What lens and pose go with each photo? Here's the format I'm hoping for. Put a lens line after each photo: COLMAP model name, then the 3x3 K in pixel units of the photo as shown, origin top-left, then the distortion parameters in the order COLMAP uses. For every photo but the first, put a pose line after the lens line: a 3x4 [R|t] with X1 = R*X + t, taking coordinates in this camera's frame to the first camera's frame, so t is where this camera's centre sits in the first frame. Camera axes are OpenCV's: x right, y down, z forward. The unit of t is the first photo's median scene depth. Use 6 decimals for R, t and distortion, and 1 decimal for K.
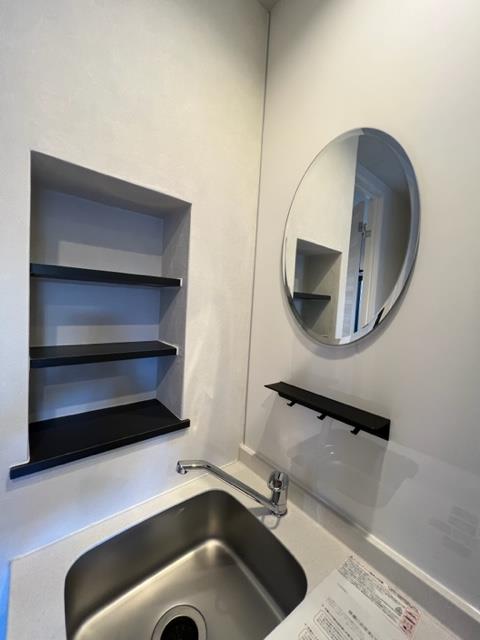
lens RADIAL K [[253.0, 0, 239.3], [0, 253.0, 319.3], [0, 0, 1]] dist [-0.000164, -0.000042]
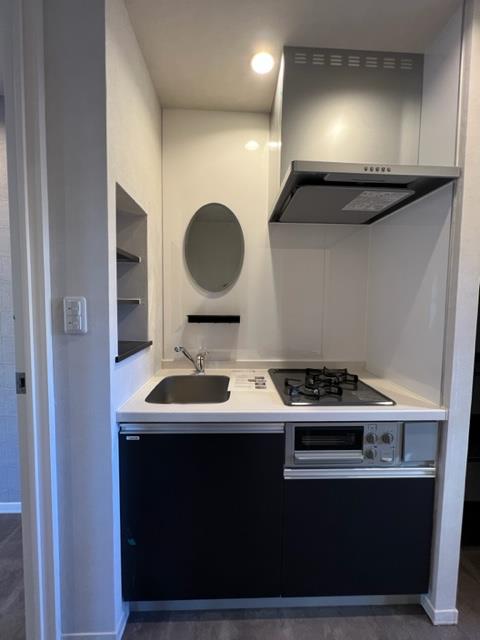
lens RADIAL K [[267.0, 0, 242.2], [0, 267.0, 320.2], [0, 0, 1]] dist [0.010695, -0.000405]
pose [[0.605502, -0.098188, 0.789764, -1.300394], [0.070028, 0.995084, 0.070025, 0.183738], [-0.792757, 0.012905, 0.609401, -0.622156]]
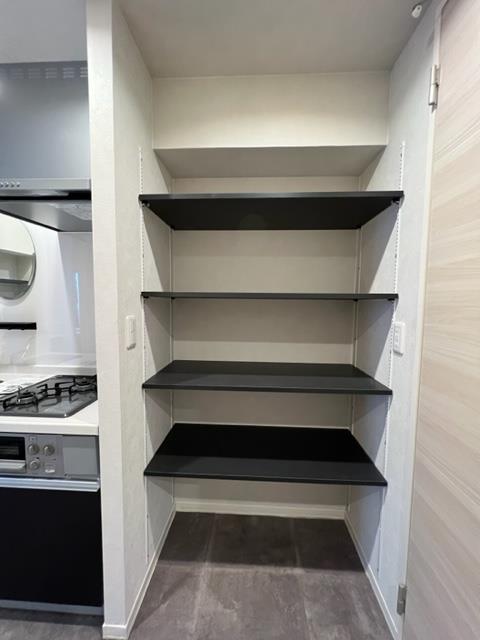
lens RADIAL K [[256.4, 0, 241.7], [0, 256.4, 319.6], [0, 0, 1]] dist [-0.000404, -0.000195]
pose [[0.676743, -0.101172, 0.729234, 0.038193], [0.078227, 0.994787, 0.065418, 0.269848], [-0.732051, 0.012775, 0.681130, -2.070456]]
